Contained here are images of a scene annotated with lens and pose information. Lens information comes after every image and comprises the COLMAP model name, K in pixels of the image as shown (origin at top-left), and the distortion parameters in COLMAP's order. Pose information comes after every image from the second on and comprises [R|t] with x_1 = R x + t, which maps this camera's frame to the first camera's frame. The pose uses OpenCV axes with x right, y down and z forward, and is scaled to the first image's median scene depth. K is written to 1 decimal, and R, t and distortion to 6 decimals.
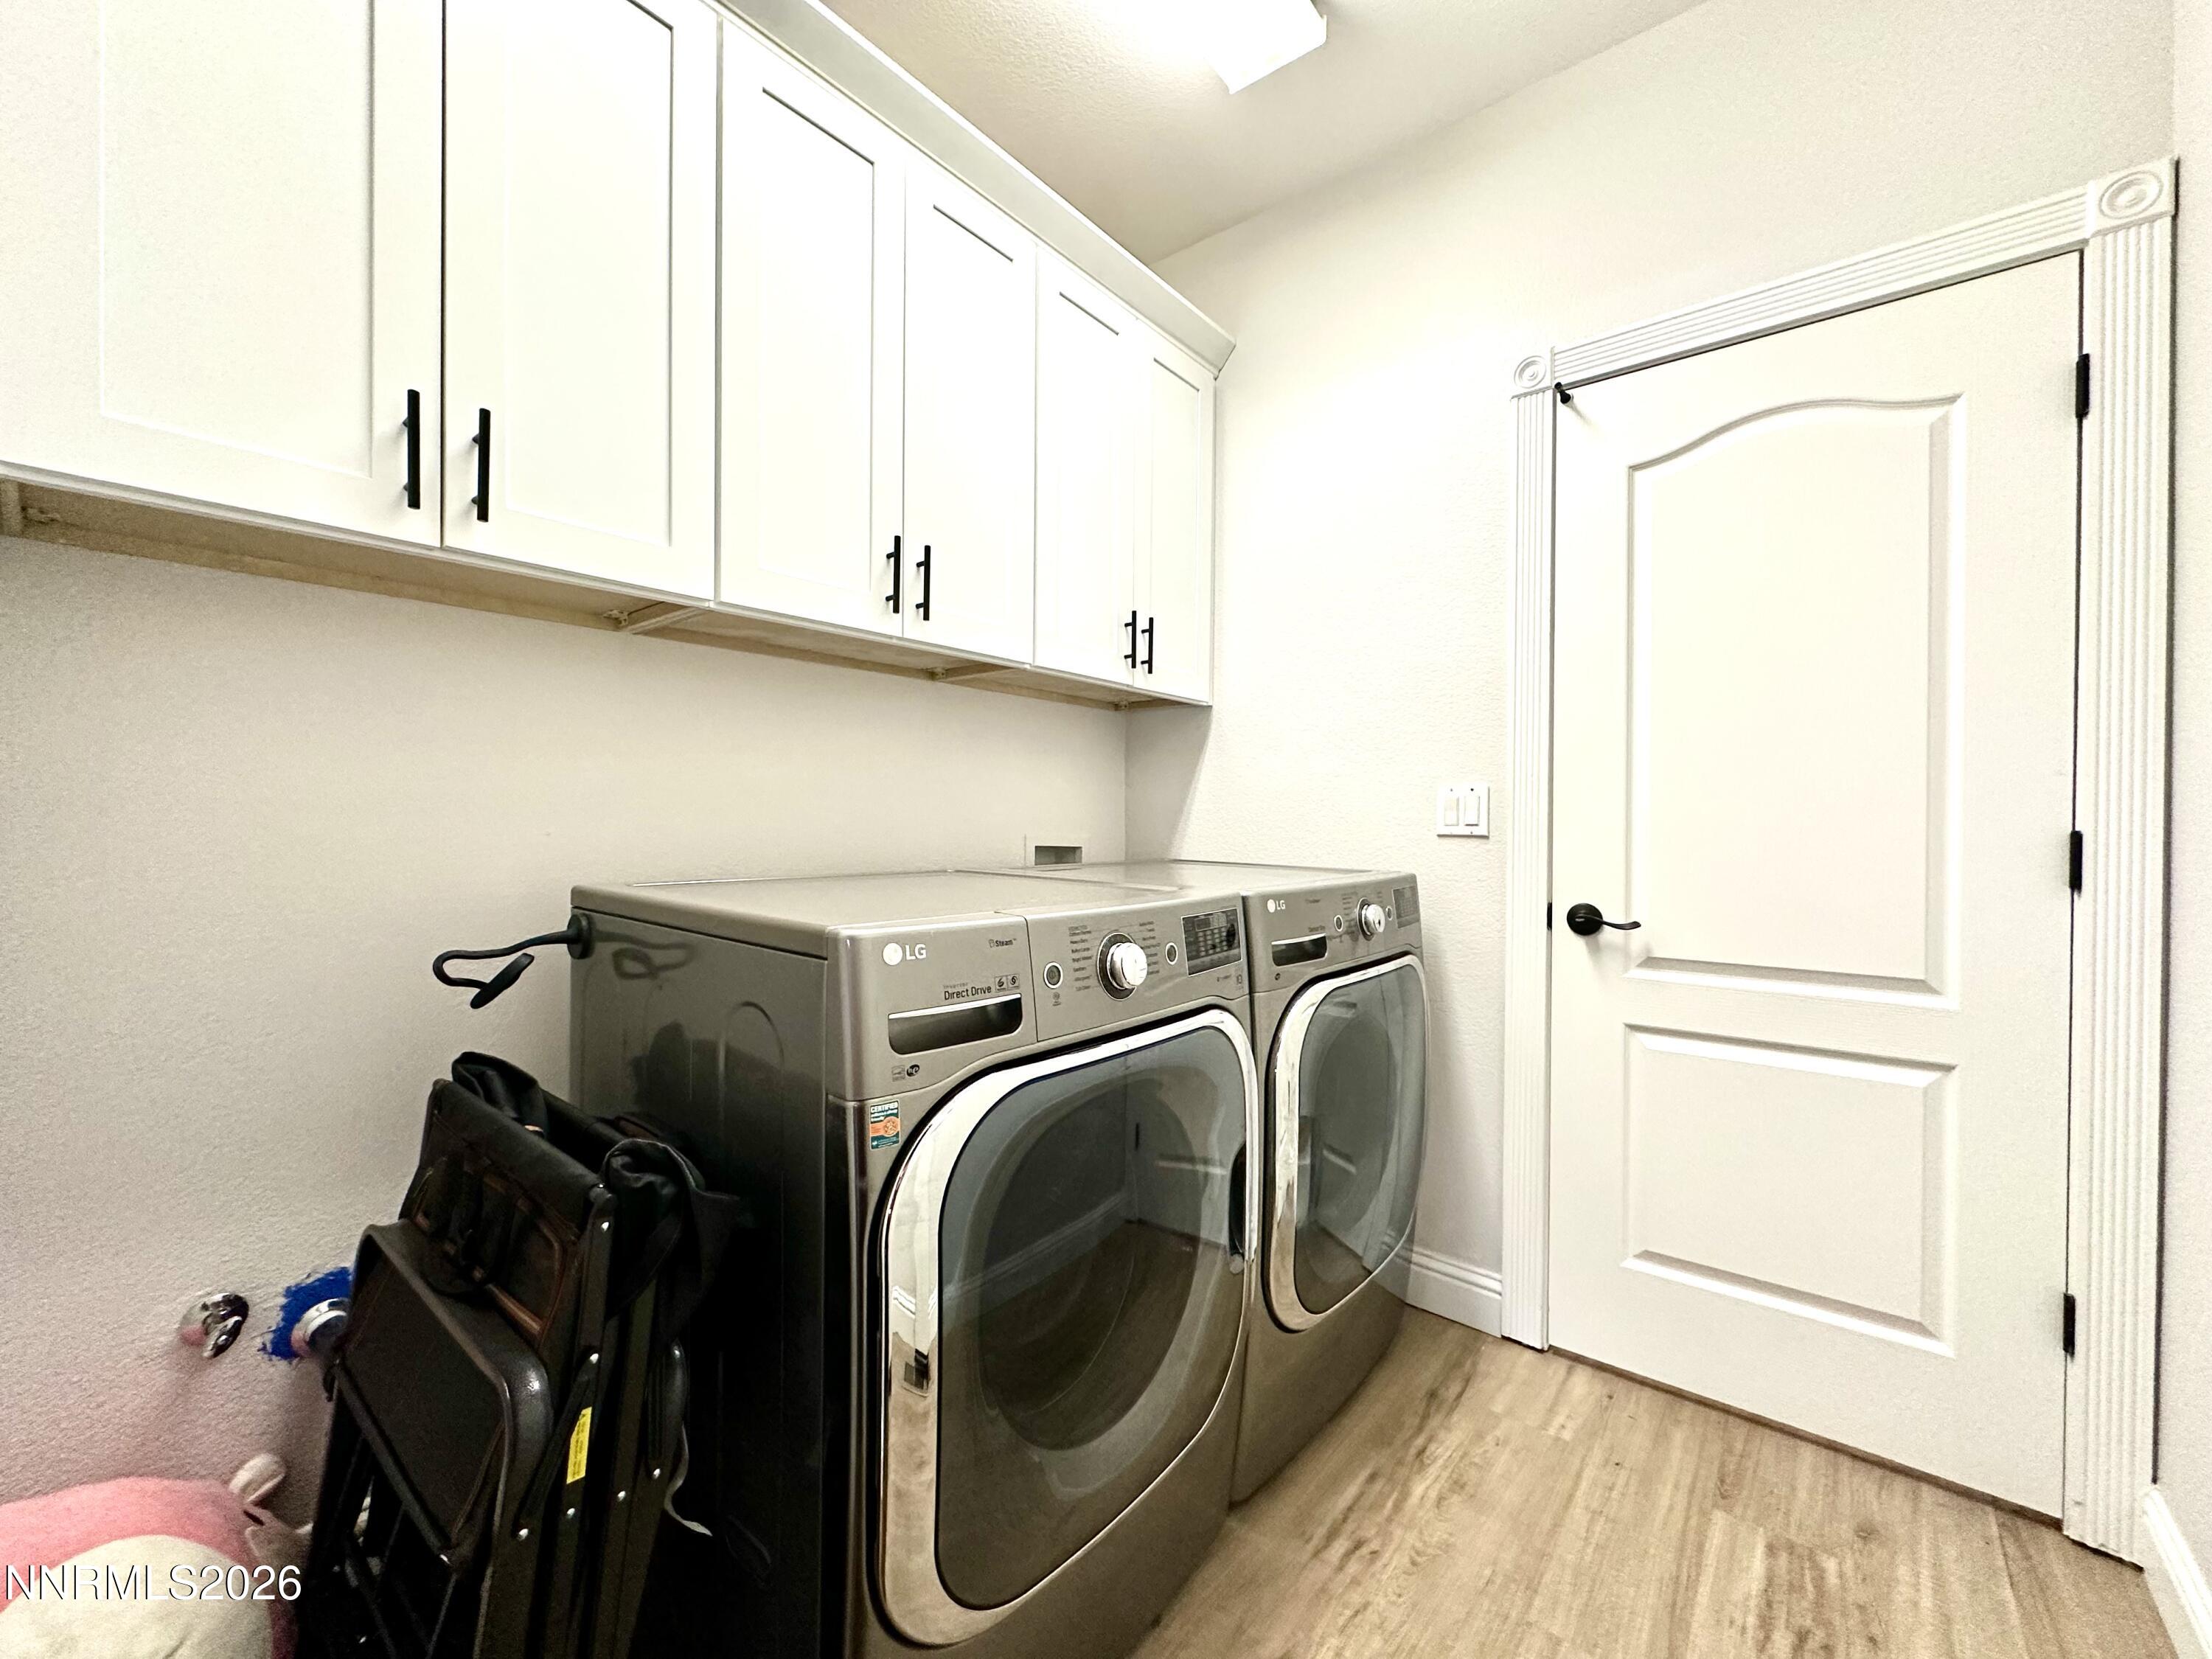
lens RADIAL K [[881.5, 0, 1106.0], [0, 881.5, 829.5], [0, 0, 1]] dist [0.000032, 0.000085]
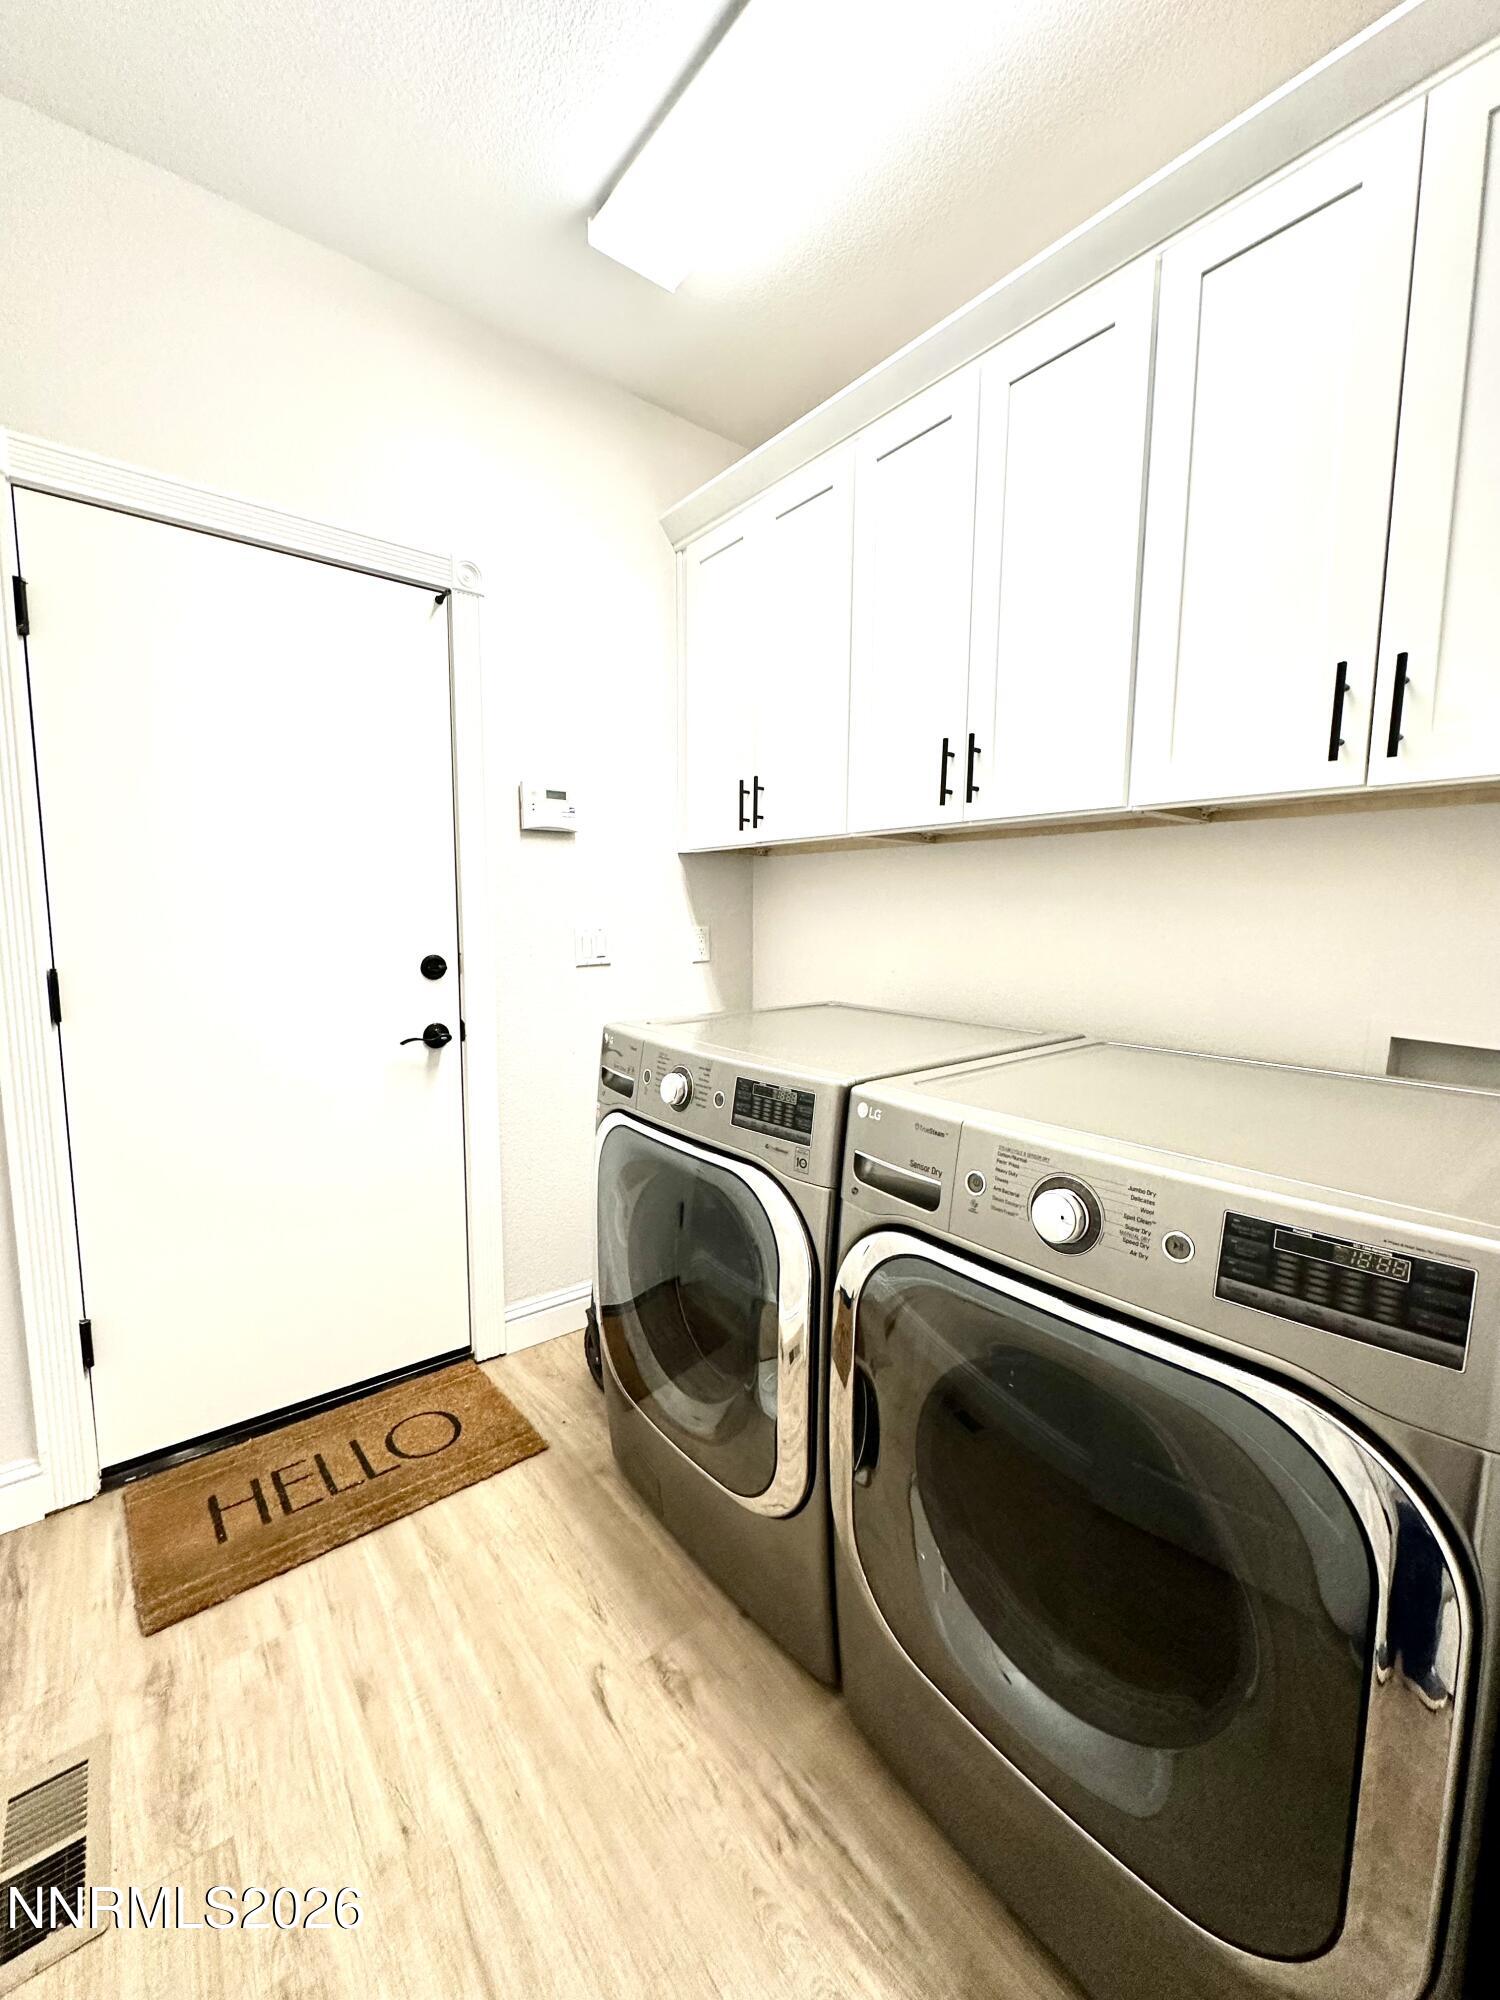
lens RADIAL K [[797.1, 0, 750.0], [0, 797.1, 1000.0], [0, 0, 1]] dist [0.000032, 0.000085]
pose [[-0.193266, 0.099242, -0.976114, 1.008961], [-0.020052, 0.994264, 0.105057, -0.104325], [0.980942, 0.039877, -0.190167, 1.096282]]
